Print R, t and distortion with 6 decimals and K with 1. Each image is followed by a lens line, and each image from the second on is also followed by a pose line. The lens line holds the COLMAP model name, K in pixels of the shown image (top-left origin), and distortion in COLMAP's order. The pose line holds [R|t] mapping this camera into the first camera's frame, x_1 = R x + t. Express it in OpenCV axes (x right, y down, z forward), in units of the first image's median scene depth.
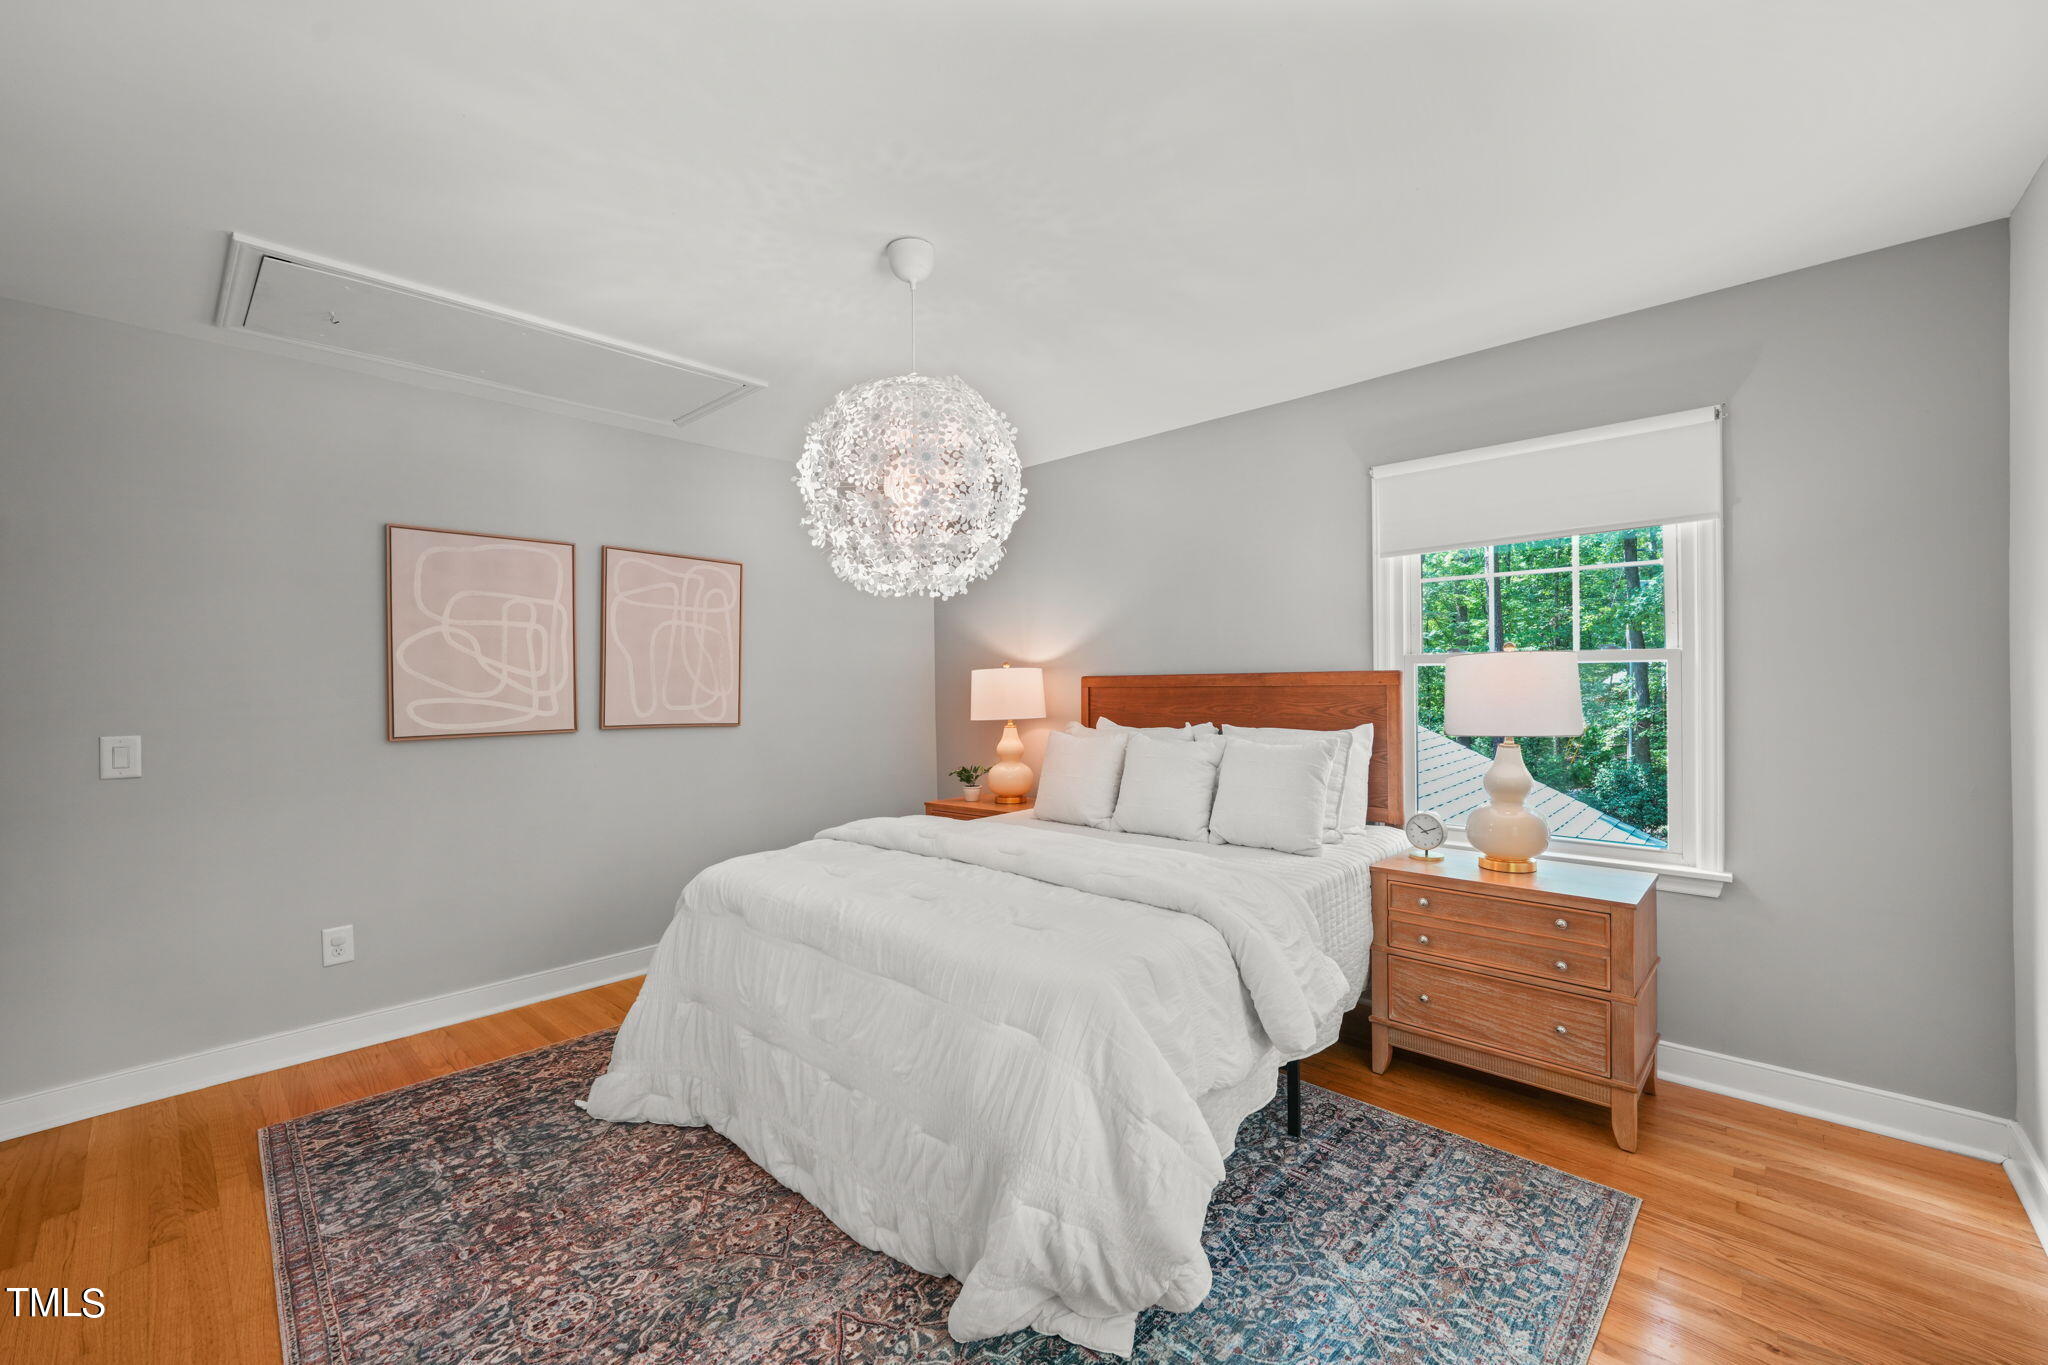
lens RADIAL K [[841.1, 0, 1030.3], [0, 841.1, 688.9], [0, 0, 1]] dist [-0.001172, 0.000689]
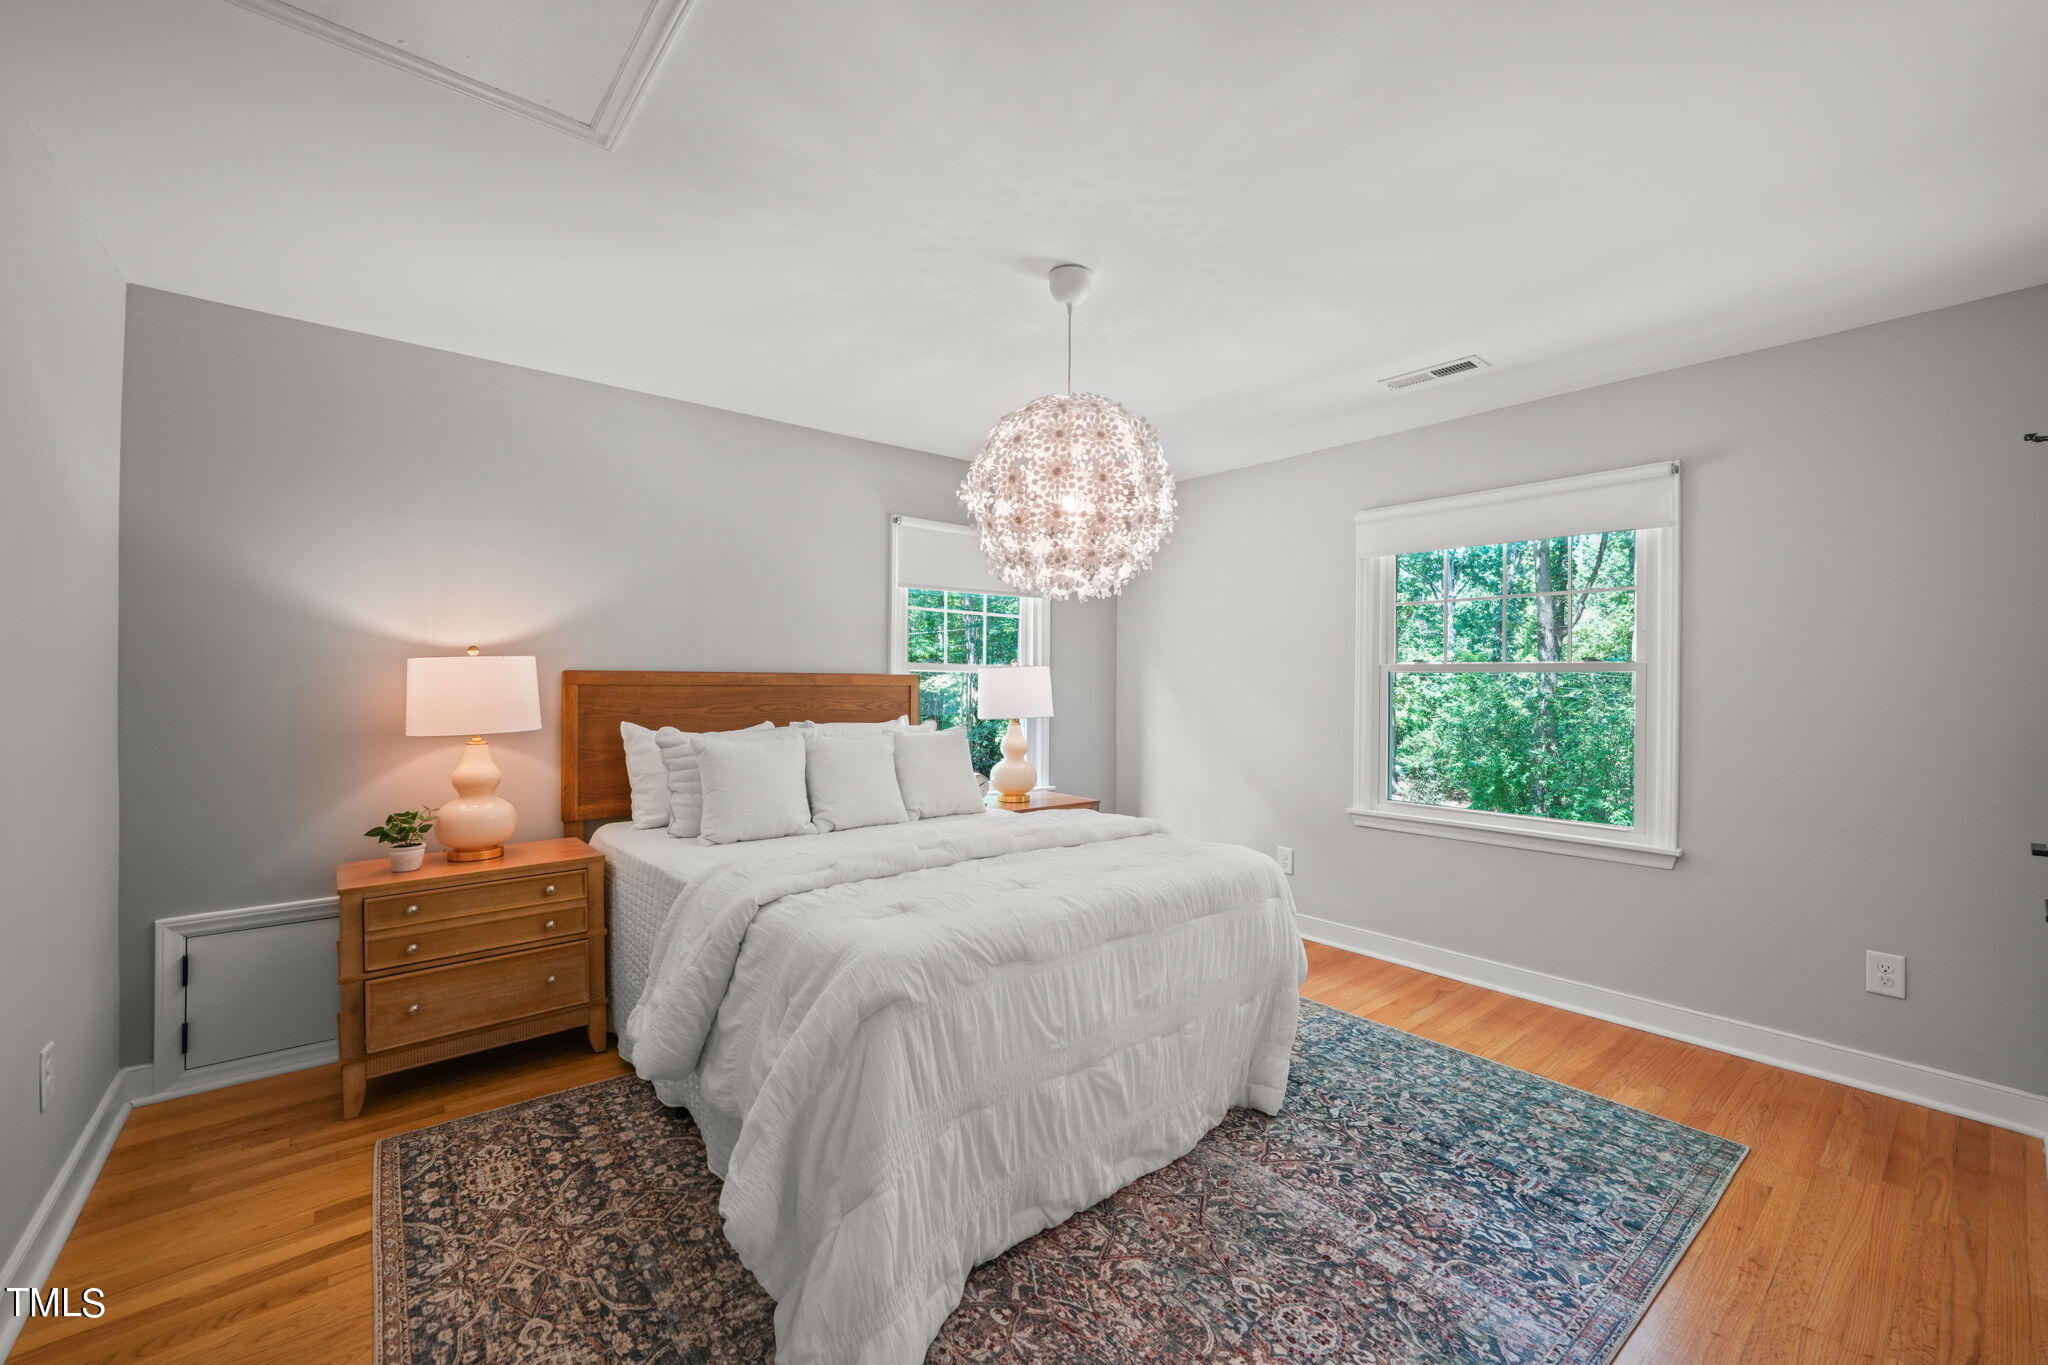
lens RADIAL K [[841.1, 0, 1038.4], [0, 841.1, 684.0], [0, 0, 1]] dist [-0.001172, 0.000689]
pose [[0.102432, 0.005393, 0.994725, -1.307624], [0.002784, 0.999980, -0.005708, 0.003433], [-0.994736, 0.003354, 0.102415, 1.007877]]
